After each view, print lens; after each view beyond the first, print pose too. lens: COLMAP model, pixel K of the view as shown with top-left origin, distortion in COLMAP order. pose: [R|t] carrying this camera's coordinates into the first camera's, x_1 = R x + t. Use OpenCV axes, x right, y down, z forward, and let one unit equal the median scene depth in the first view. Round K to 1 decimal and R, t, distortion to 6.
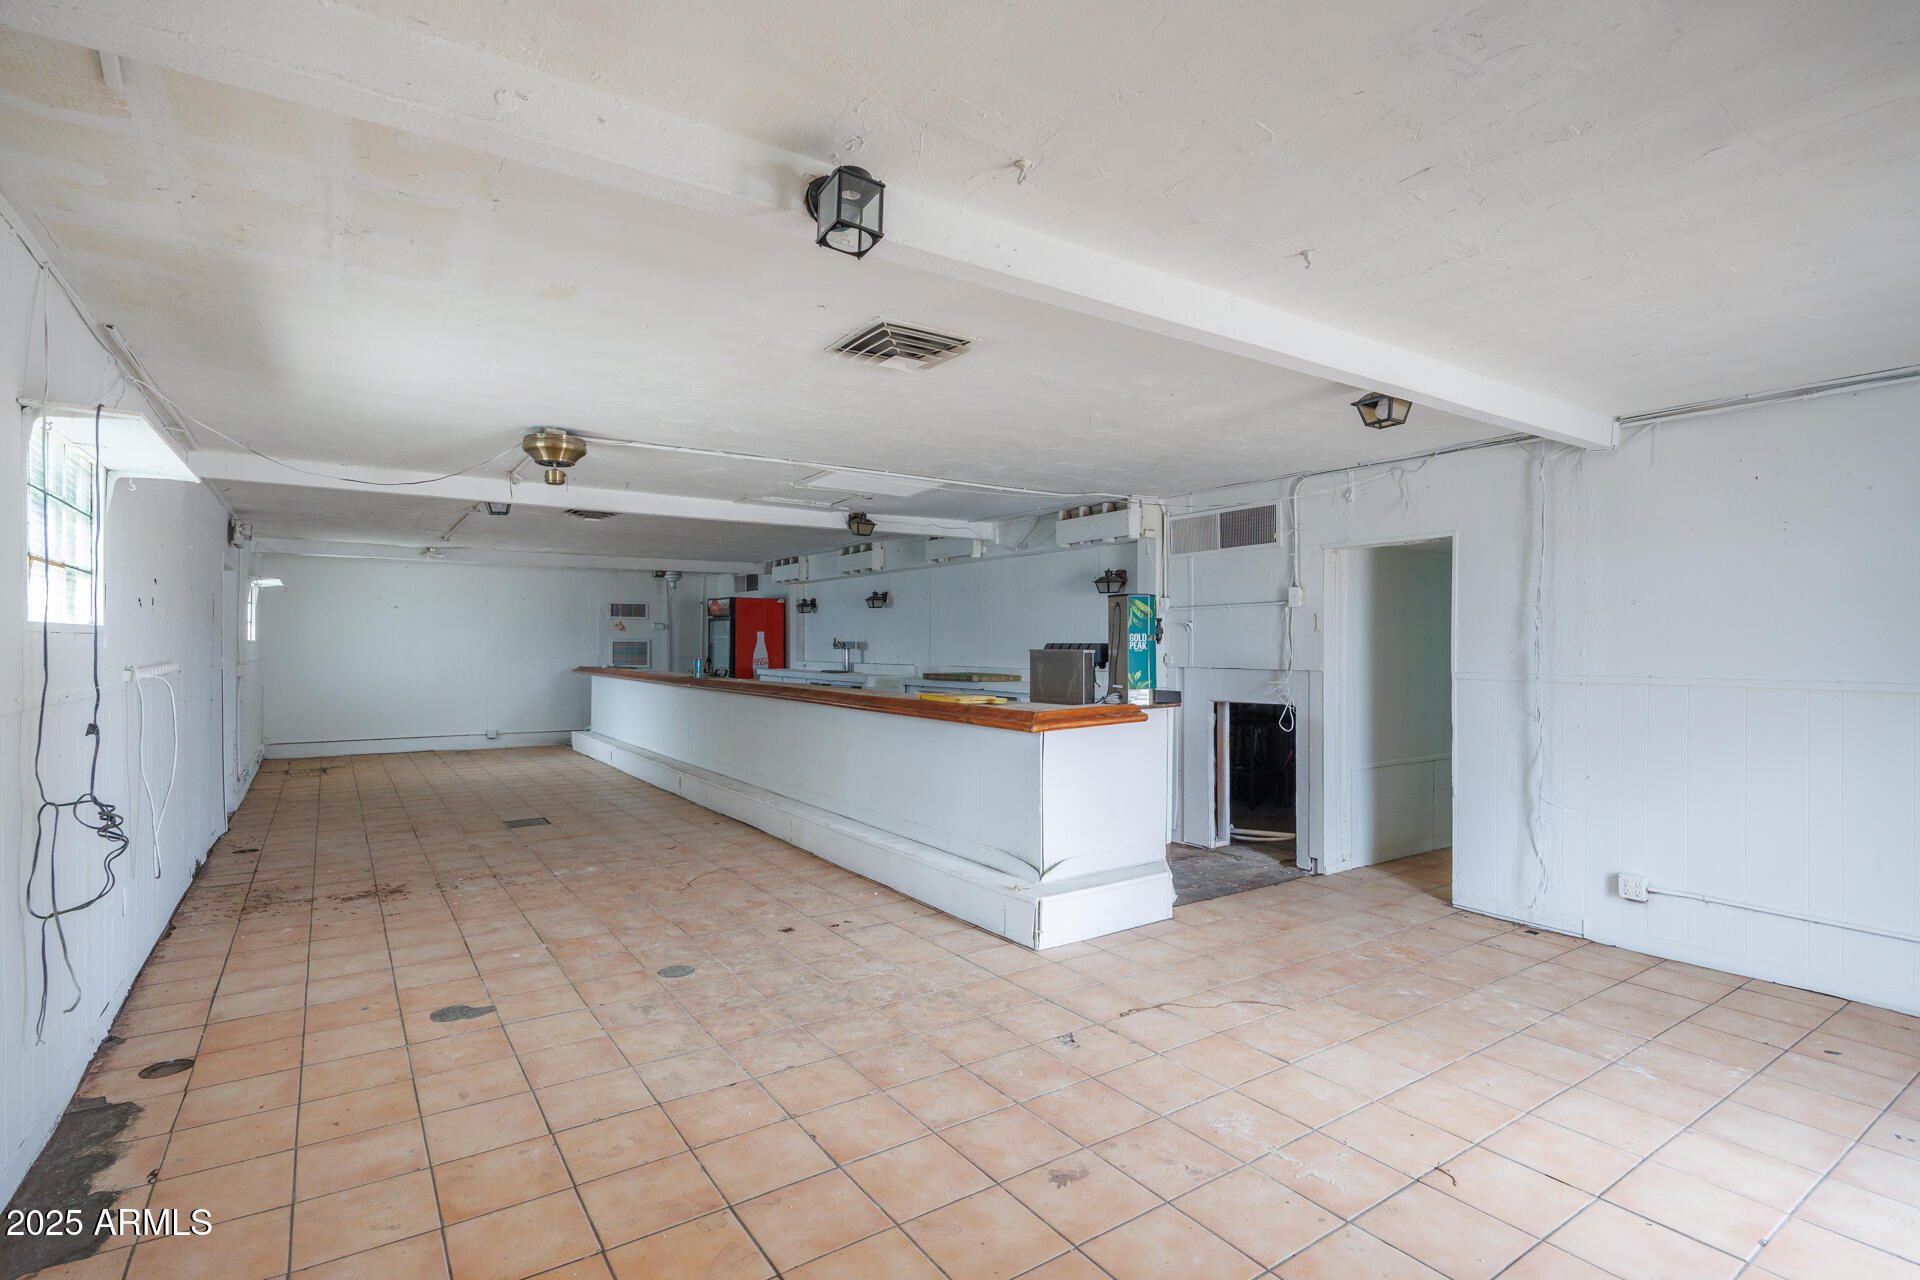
lens RADIAL K [[930.8, 0, 955.3], [0, 930.8, 645.0], [0, 0, 1]] dist [-0.015649, -0.000499]
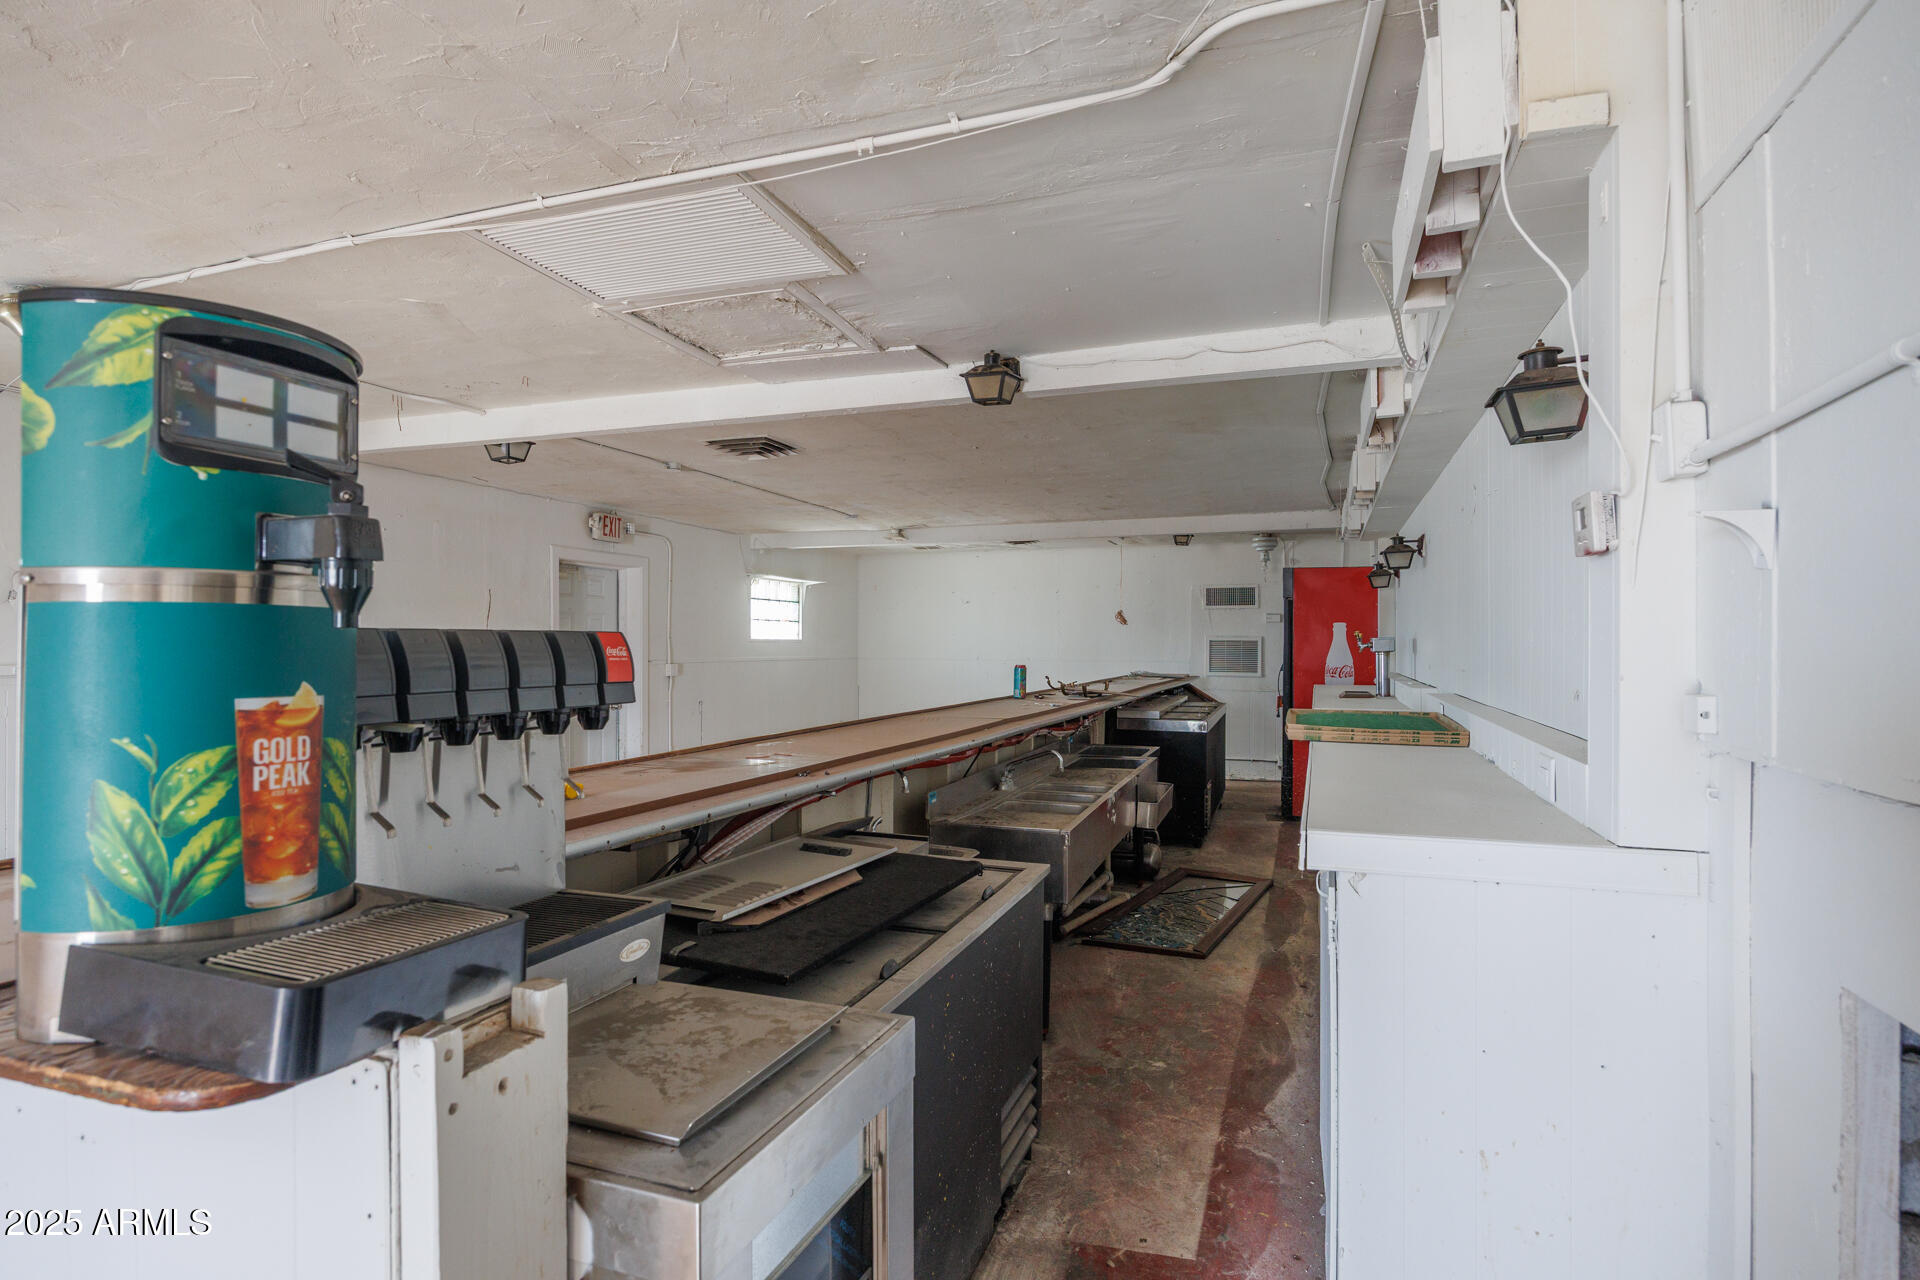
lens RADIAL K [[1006.6, 0, 960.0], [0, 1006.6, 640.0], [0, 0, 1]] dist [0.025556, -0.000247]
pose [[0.586143, -0.004113, -0.810197, 0.531452], [-0.000438, 0.999985, -0.005393, 0.002512], [0.810207, 0.003516, 0.586133, 1.236797]]
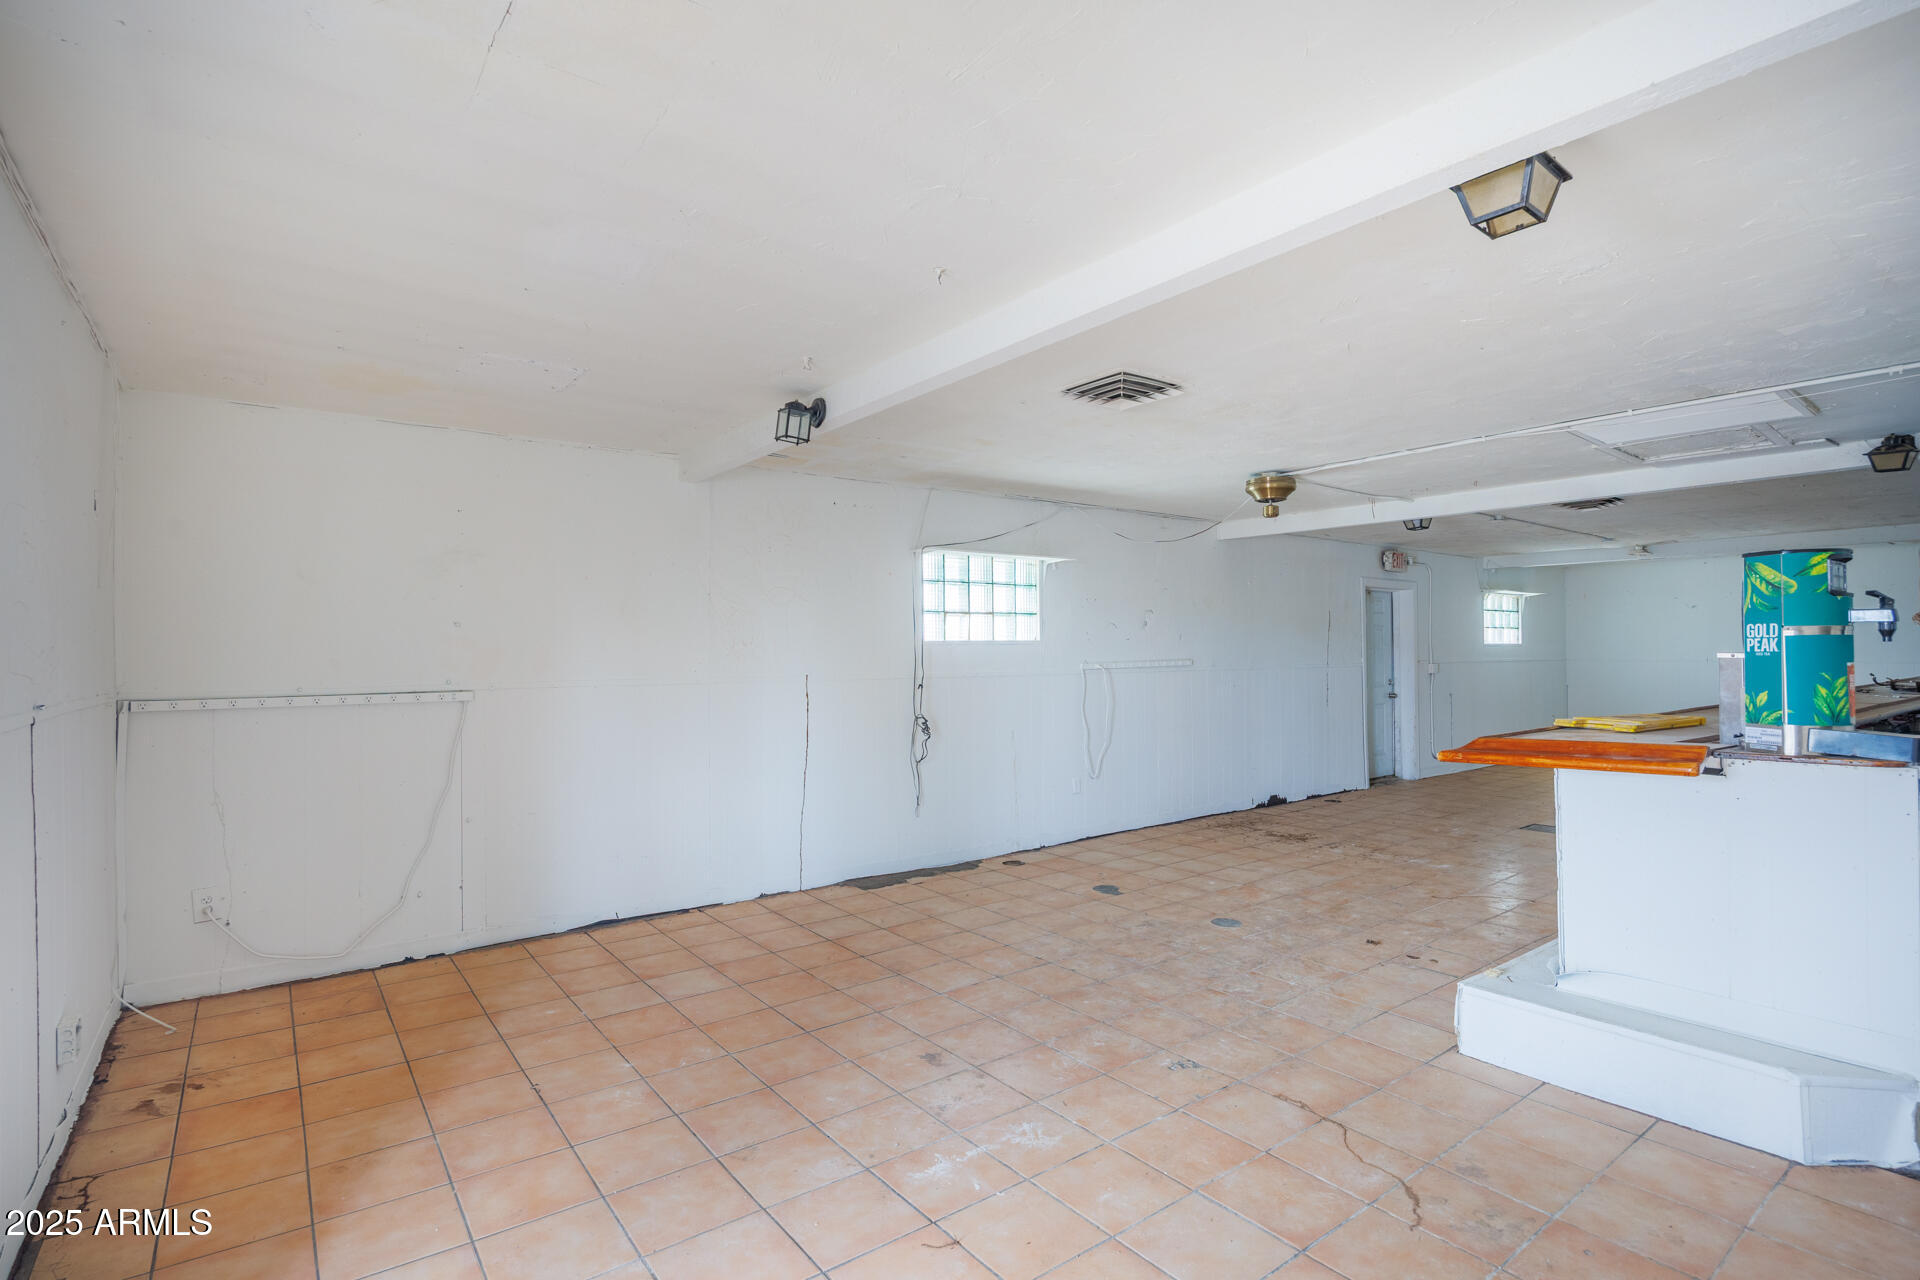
lens RADIAL K [[930.8, 0, 955.3], [0, 930.8, 645.0], [0, 0, 1]] dist [-0.015649, -0.000499]
pose [[0.044503, -0.007425, -0.998982, 0.880794], [0.005133, 0.999961, -0.007204, 0.002425], [0.998996, -0.004807, 0.044539, 0.603461]]
